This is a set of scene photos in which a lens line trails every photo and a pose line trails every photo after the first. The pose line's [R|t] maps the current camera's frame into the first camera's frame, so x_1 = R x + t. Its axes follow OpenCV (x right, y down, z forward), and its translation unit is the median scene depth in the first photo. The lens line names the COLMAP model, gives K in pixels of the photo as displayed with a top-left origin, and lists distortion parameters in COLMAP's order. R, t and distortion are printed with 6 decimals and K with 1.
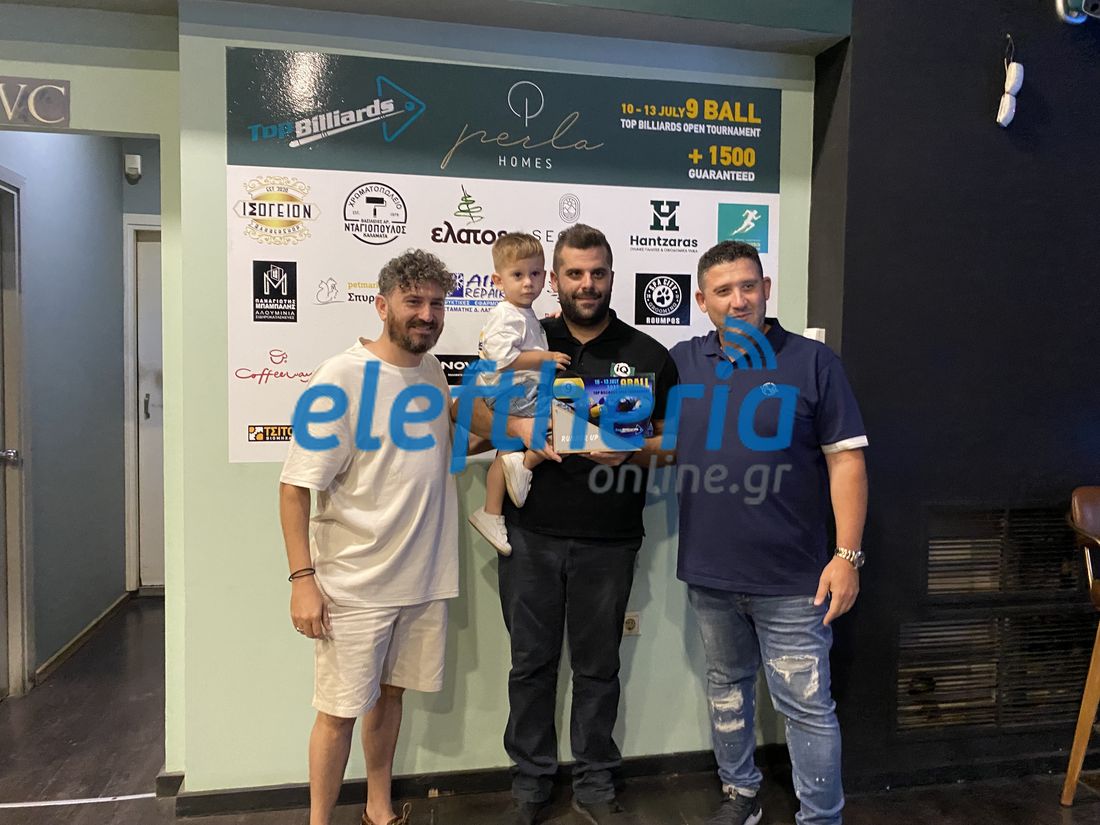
lens RADIAL K [[820.2, 0, 562.2], [0, 820.2, 404.1], [0, 0, 1]] dist [0.000653, -0.011147]
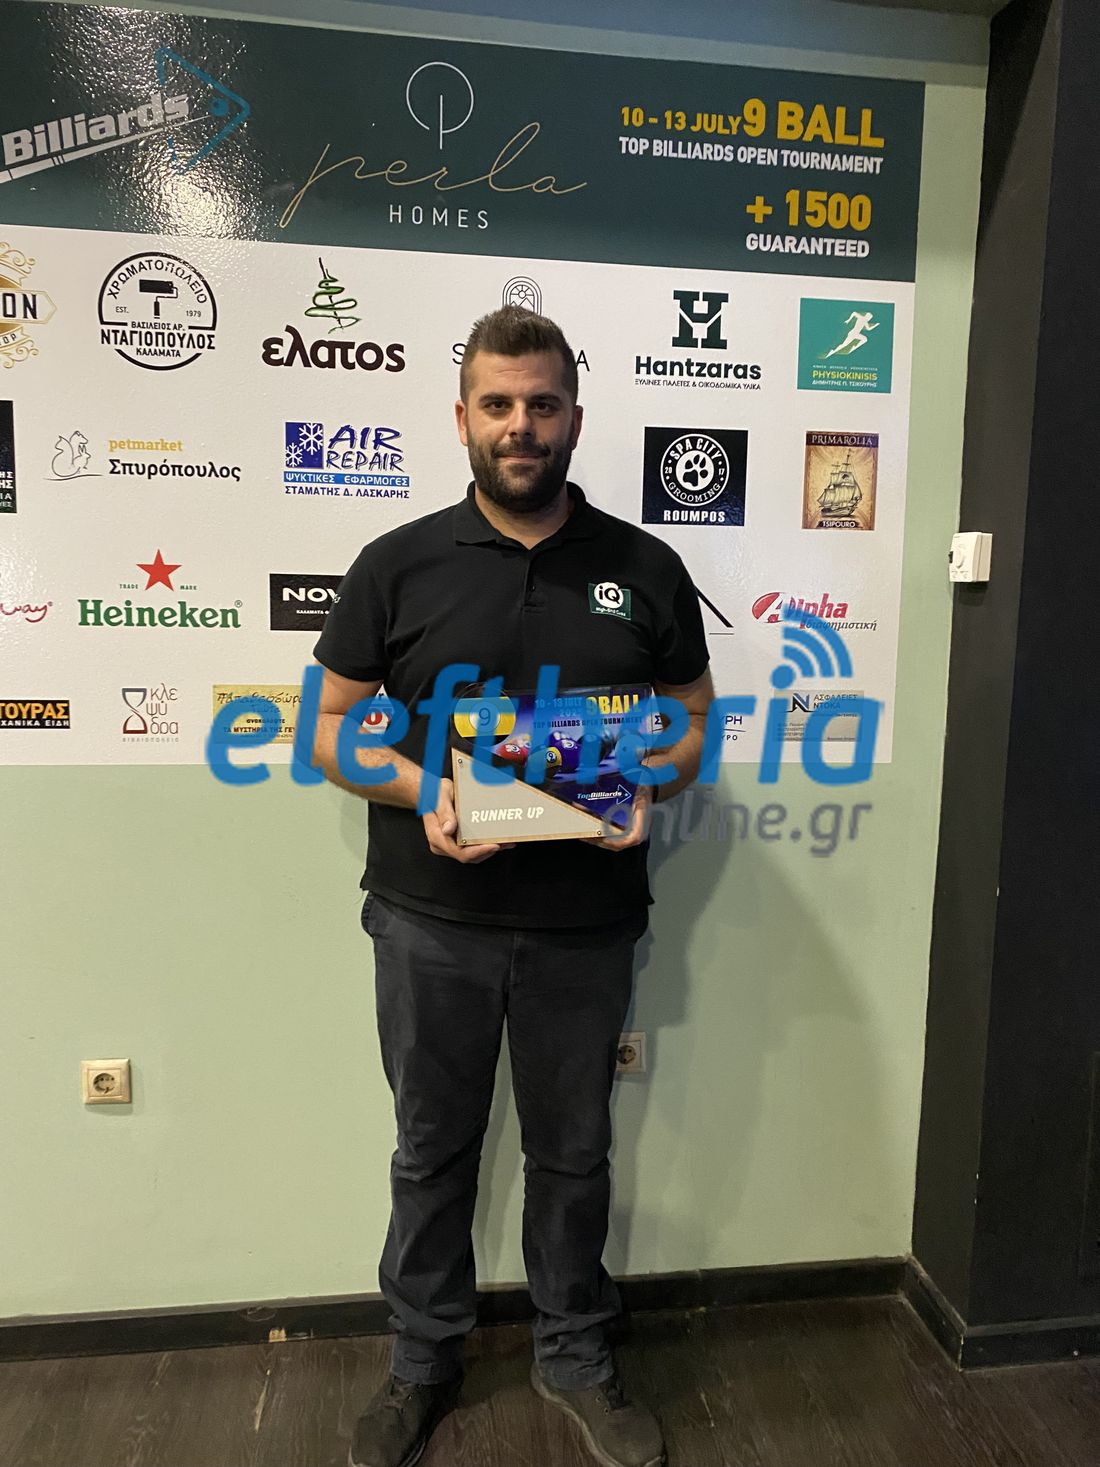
lens RADIAL K [[1093.8, 0, 540.2], [0, 1093.8, 722.2], [0, 0, 1]] dist [0.000653, -0.011147]
pose [[0.998344, 0.012294, -0.056201, 0.063484], [-0.009087, 0.998335, 0.056957, -0.003938], [0.056808, -0.056352, 0.996794, 0.255928]]
